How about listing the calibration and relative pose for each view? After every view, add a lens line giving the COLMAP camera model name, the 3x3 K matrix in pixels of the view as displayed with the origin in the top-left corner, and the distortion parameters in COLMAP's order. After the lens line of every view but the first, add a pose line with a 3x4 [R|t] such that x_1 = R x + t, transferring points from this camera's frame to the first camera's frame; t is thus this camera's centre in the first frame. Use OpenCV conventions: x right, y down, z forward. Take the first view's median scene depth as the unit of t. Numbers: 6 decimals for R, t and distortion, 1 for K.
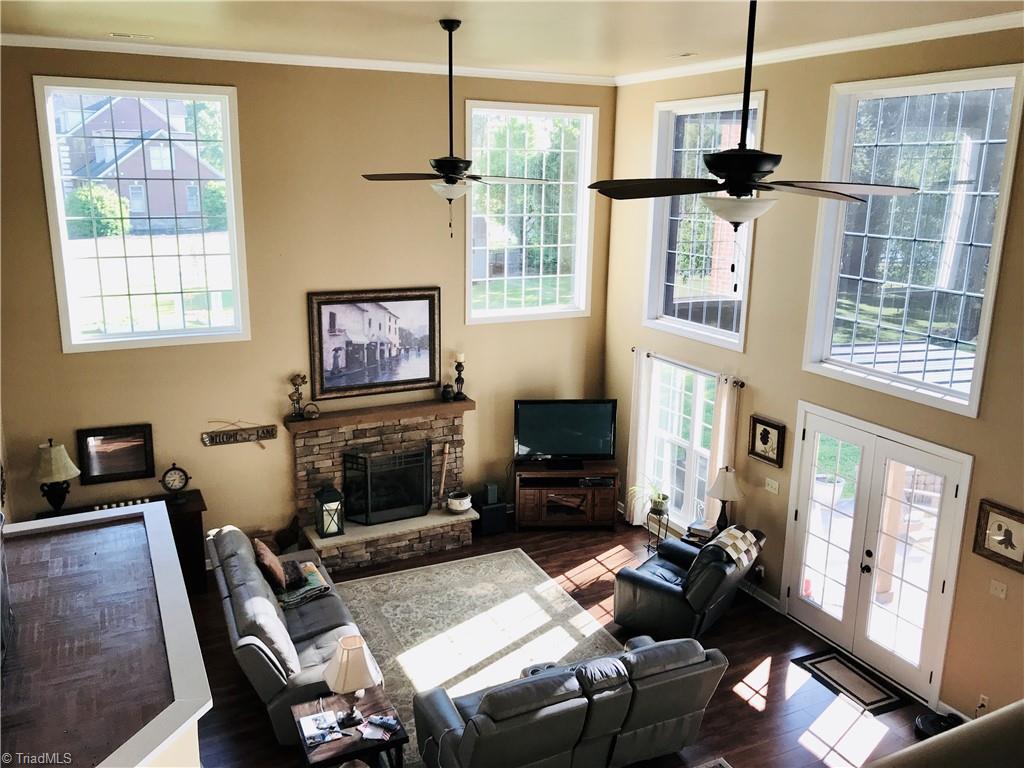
lens RADIAL K [[831.9, 0, 509.2], [0, 831.9, 379.6], [0, 0, 1]] dist [0.018615, -0.020799]
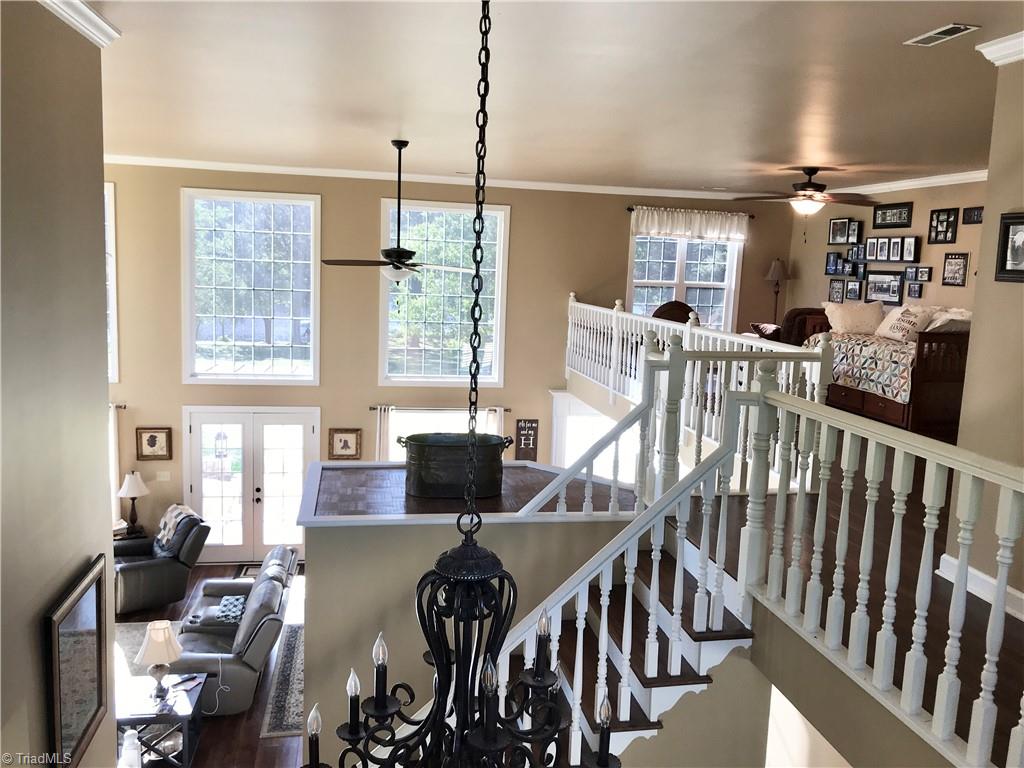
lens RADIAL K [[831.9, 0, 512.4], [0, 831.9, 378.9], [0, 0, 1]] dist [0.018615, -0.020799]
pose [[0.269237, -0.138395, 0.953078, -0.784559], [0.192767, 0.977339, 0.087462, -0.033371], [-0.943585, 0.160174, 0.289813, 0.063041]]
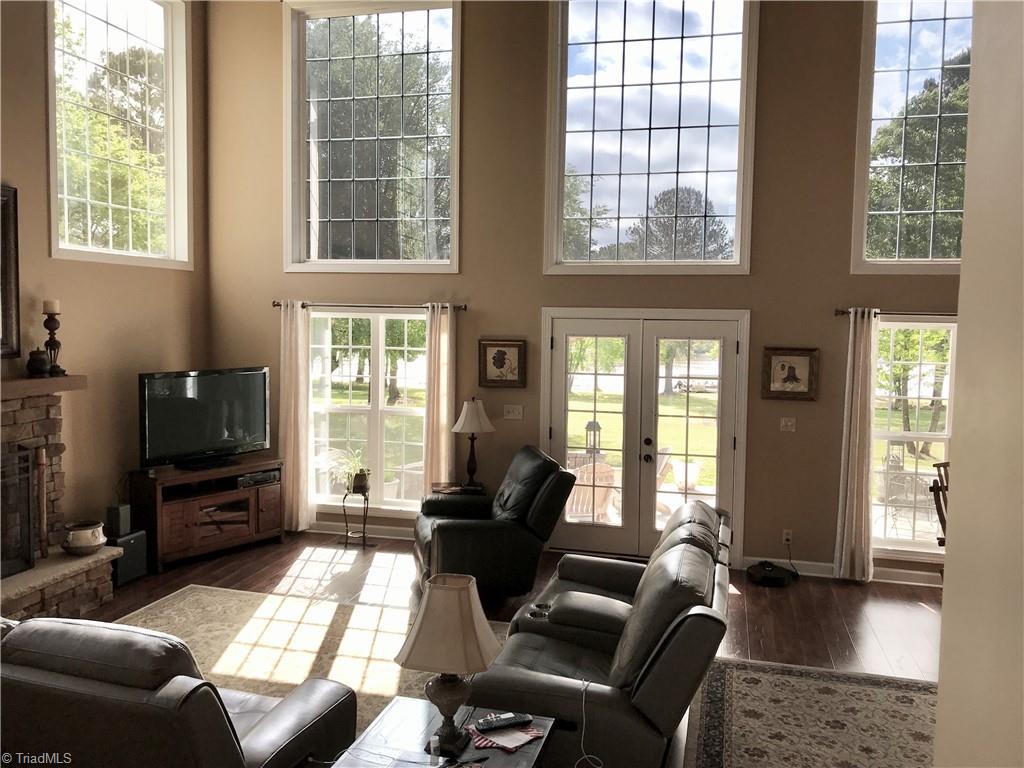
lens RADIAL K [[831.9, 0, 507.5], [0, 831.9, 381.4], [0, 0, 1]] dist [0.018615, -0.020799]
pose [[0.653201, -0.063875, 0.754486, -0.369388], [0.175312, 0.982118, -0.068631, 0.155241], [-0.736610, 0.177100, 0.652718, 0.409381]]
